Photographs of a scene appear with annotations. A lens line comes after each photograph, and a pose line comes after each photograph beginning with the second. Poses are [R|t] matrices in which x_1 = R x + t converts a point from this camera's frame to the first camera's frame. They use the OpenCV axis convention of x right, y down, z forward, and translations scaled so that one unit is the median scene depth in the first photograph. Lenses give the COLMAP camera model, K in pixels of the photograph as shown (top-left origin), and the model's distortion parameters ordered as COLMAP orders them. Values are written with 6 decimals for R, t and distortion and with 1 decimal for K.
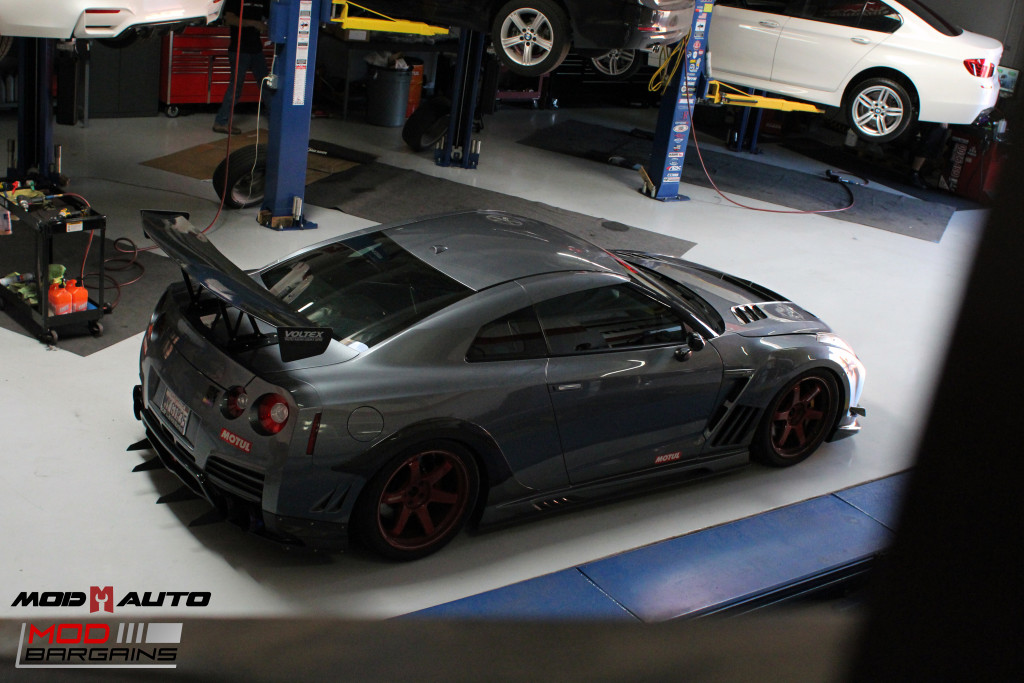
lens RADIAL K [[1312.4, 0, 514.1], [0, 1312.4, 337.0], [0, 0, 1]] dist [-0.057821, 0.000000]
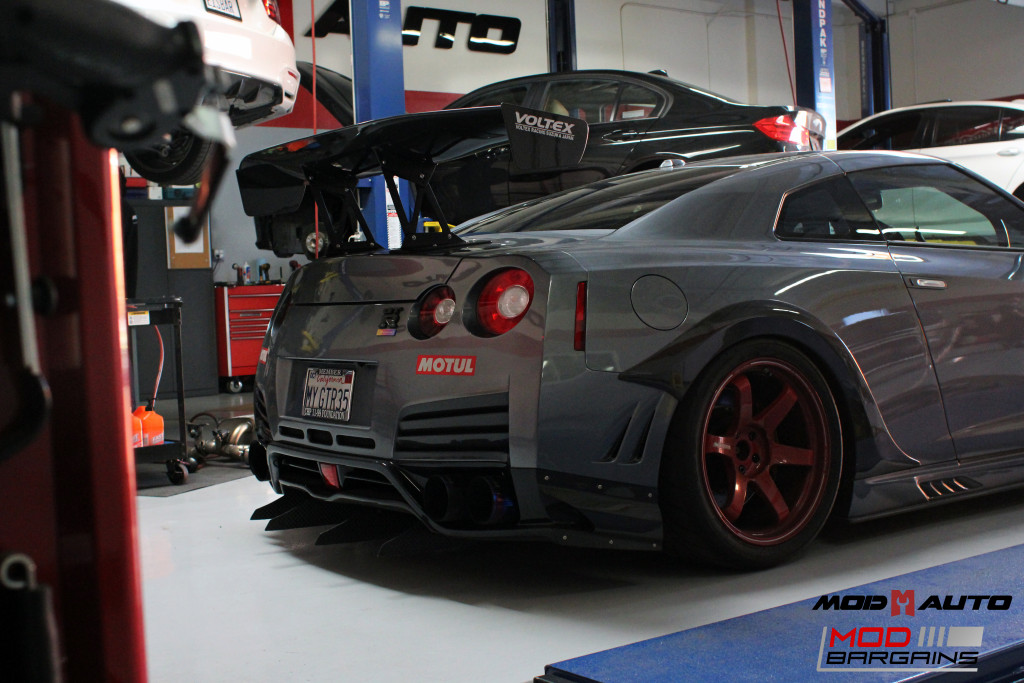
lens RADIAL K [[1312.4, 0, 512.2], [0, 1312.4, 342.5], [0, 0, 1]] dist [-0.057821, 0.000000]
pose [[0.984536, -0.175158, -0.002973, -0.168910], [0.164793, 0.931768, -0.323500, 0.246833], [0.059434, 0.318008, 0.946223, 0.419942]]
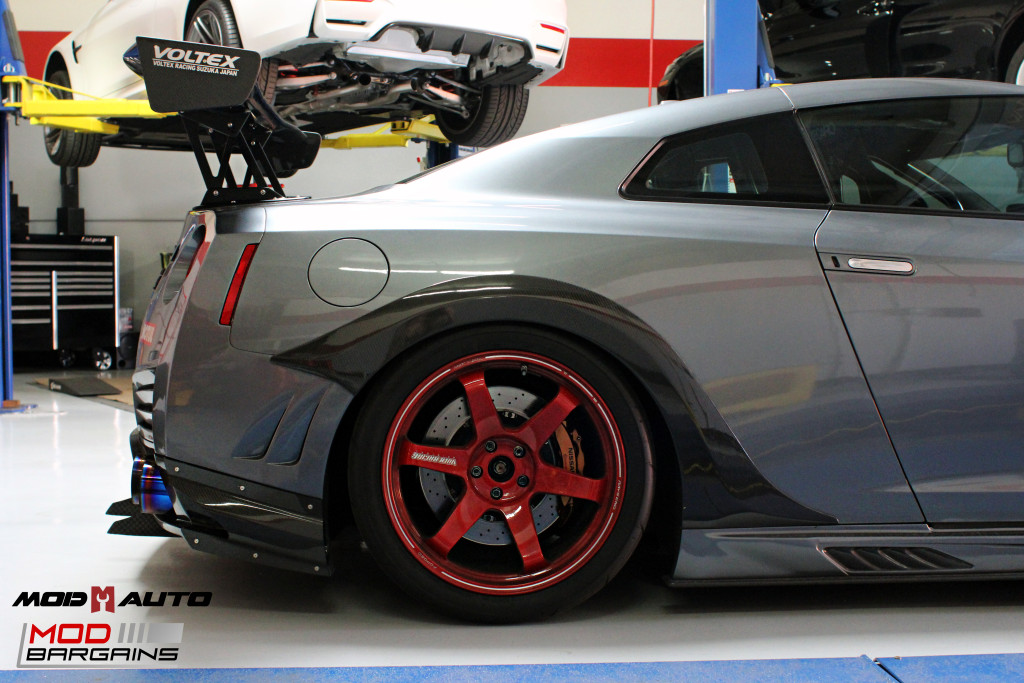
lens RADIAL K [[1312.4, 0, 511.2], [0, 1312.4, 339.8], [0, 0, 1]] dist [-0.057821, 0.000000]
pose [[0.839370, -0.110259, -0.532261, 0.175307], [-0.085724, 0.940105, -0.329931, 0.227020], [0.536759, 0.322562, 0.779643, 0.629179]]
